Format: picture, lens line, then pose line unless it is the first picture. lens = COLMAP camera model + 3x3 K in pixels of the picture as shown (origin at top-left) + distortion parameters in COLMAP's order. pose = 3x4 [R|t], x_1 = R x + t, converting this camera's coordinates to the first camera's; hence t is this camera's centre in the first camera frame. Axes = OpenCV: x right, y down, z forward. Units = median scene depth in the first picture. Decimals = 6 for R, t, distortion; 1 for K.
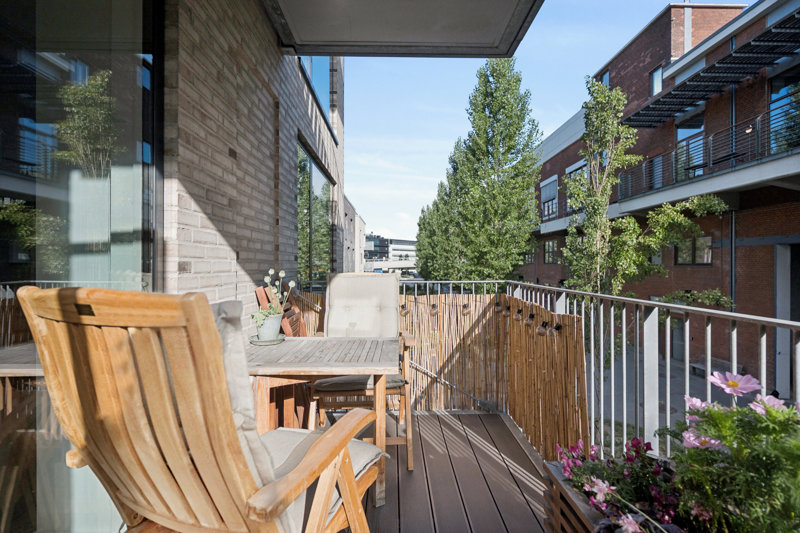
lens RADIAL K [[399.3, 0, 400.4], [0, 399.3, 264.6], [0, 0, 1]] dist [0.005369, -0.001708]
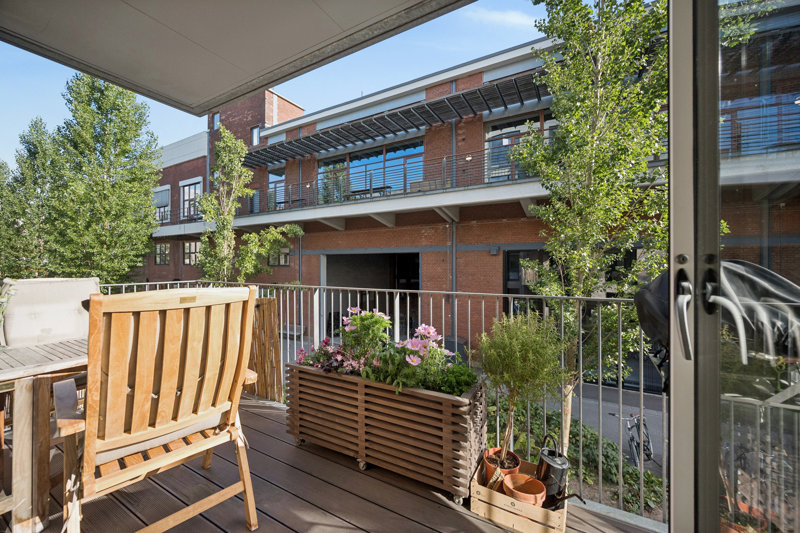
lens RADIAL K [[321.1, 0, 401.6], [0, 321.1, 267.4], [0, 0, 1]] dist [-0.000185, -0.000064]
pose [[0.518863, -0.005758, 0.854838, -0.124701], [-0.000366, 0.999976, 0.006958, -0.004495], [-0.854857, -0.003923, 0.518849, -0.060777]]
